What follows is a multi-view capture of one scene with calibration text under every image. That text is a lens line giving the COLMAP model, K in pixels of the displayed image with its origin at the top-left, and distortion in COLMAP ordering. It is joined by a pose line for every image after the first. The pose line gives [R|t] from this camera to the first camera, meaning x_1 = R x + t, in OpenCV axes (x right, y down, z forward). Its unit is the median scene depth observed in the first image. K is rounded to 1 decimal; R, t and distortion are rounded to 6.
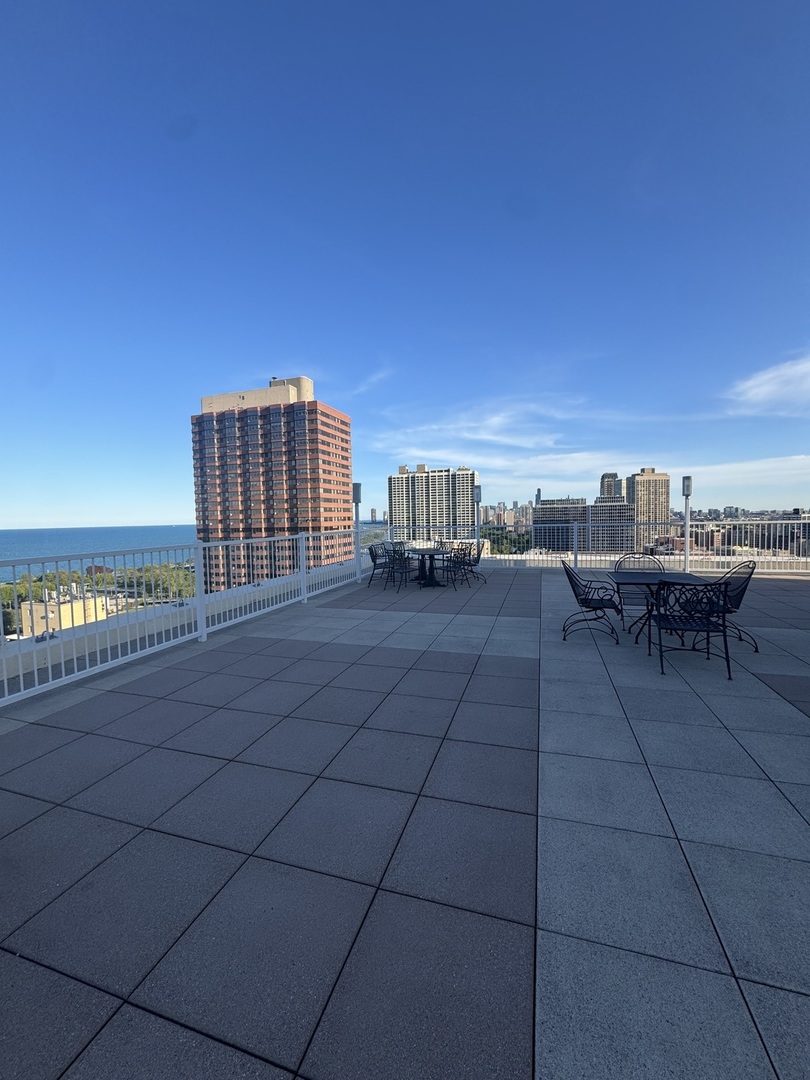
lens RADIAL K [[431.4, 0, 405.5], [0, 431.4, 539.3], [0, 0, 1]] dist [-0.003952, 0.000930]
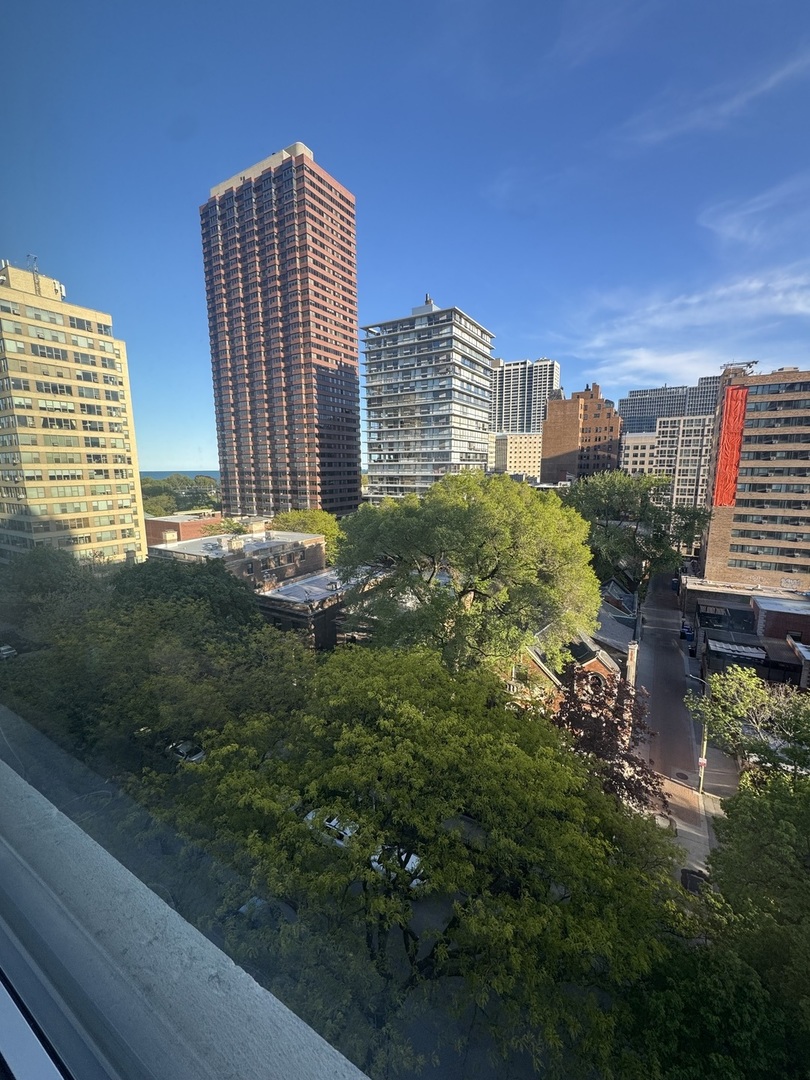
lens RADIAL K [[431.4, 0, 405.5], [0, 431.4, 539.3], [0, 0, 1]] dist [-0.003952, 0.000930]
pose [[0.974473, 0.052098, -0.218377, 0.234754], [-0.025861, 0.992276, 0.121324, 0.355383], [0.223011, -0.112580, 0.968293, 0.053119]]
